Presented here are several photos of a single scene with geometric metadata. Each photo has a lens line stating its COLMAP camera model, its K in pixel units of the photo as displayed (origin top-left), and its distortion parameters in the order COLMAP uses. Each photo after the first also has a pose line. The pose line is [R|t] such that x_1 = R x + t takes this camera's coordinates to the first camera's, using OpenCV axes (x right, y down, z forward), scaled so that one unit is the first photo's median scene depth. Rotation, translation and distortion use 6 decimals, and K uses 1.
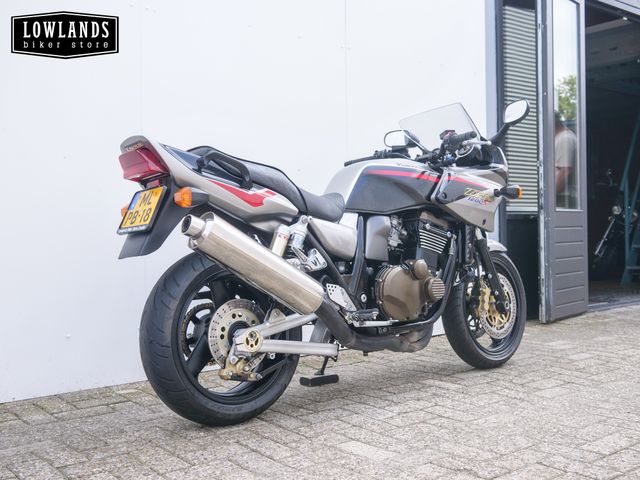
lens RADIAL K [[740.0, 0, 320.0], [0, 740.0, 240.0], [0, 0, 1]] dist [-0.006254, 0.007472]
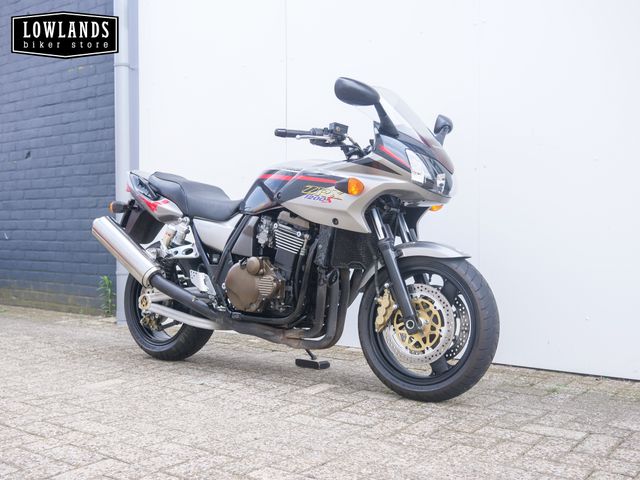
lens RADIAL K [[740.0, 0, 320.0], [0, 740.0, 240.0], [0, 0, 1]] dist [-0.006254, 0.007472]
pose [[0.218288, 0.026900, -0.975514, 0.985245], [-0.017684, 0.999565, 0.023606, -0.020192], [0.975724, 0.012098, 0.218668, 0.704086]]
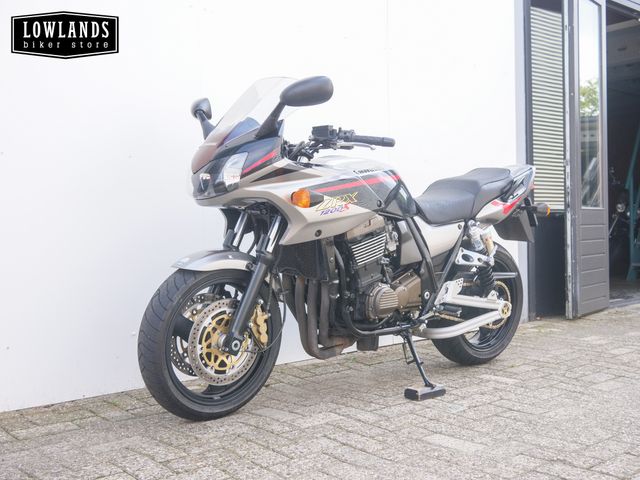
lens RADIAL K [[740.0, 0, 320.0], [0, 740.0, 240.0], [0, 0, 1]] dist [-0.006254, 0.007472]
pose [[0.999637, -0.002035, 0.026882, -0.099987], [0.001963, 0.999994, 0.002728, 0.000025], [-0.026887, -0.002674, 0.999635, -0.012955]]
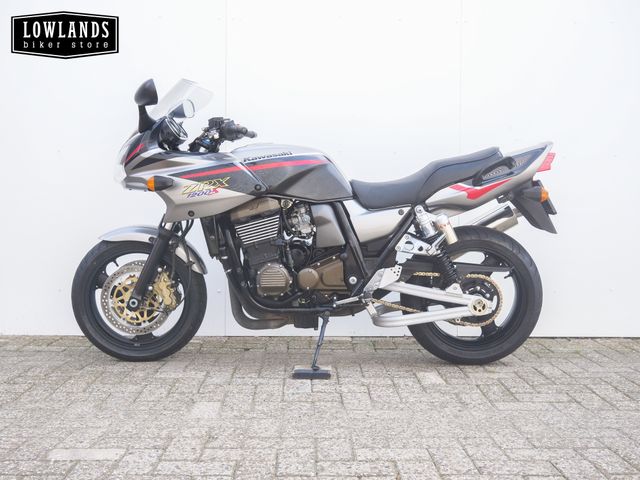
lens RADIAL K [[740.0, 0, 320.0], [0, 740.0, 240.0], [0, 0, 1]] dist [-0.006254, 0.007472]
pose [[0.780633, 0.040115, -0.623701, 0.564055], [-0.028712, 0.999186, 0.028328, -0.002711], [0.624330, -0.004206, 0.781150, 0.156805]]
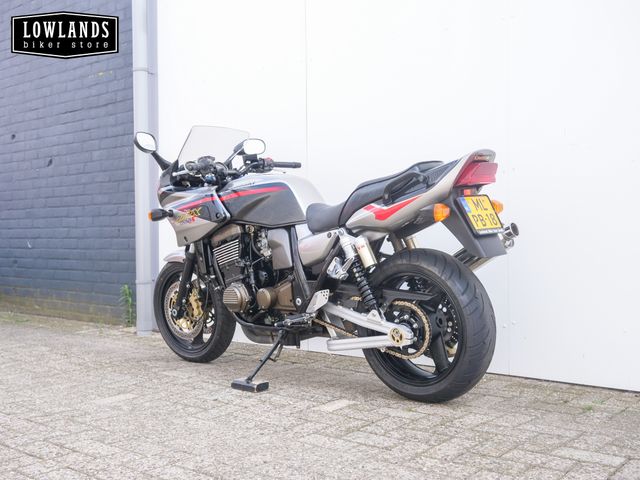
lens RADIAL K [[740.0, 0, 320.0], [0, 740.0, 240.0], [0, 0, 1]] dist [-0.006254, 0.007472]
pose [[0.174106, 0.018544, -0.984552, 0.943822], [-0.010165, 0.999803, 0.017034, -0.022519], [0.984675, 0.007042, 0.174260, 0.731796]]
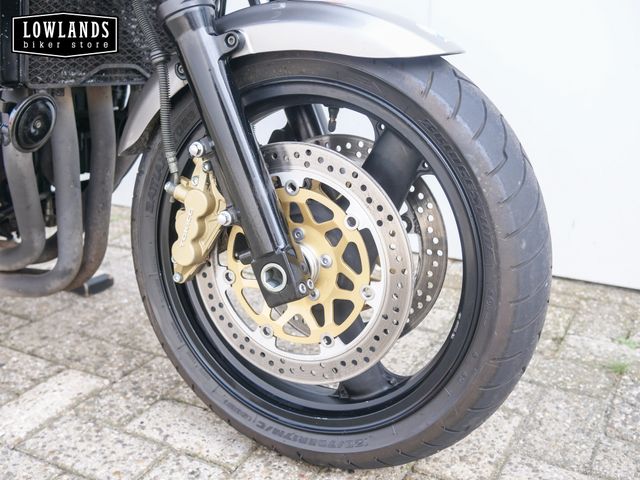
lens RADIAL K [[740.0, 0, 320.0], [0, 740.0, 240.0], [0, 0, 1]] dist [-0.006254, 0.007472]
pose [[0.373282, 0.308234, -0.875016, 0.463290], [-0.011848, 0.944698, 0.327727, -0.007110], [0.927642, -0.111967, 0.356291, 0.896962]]
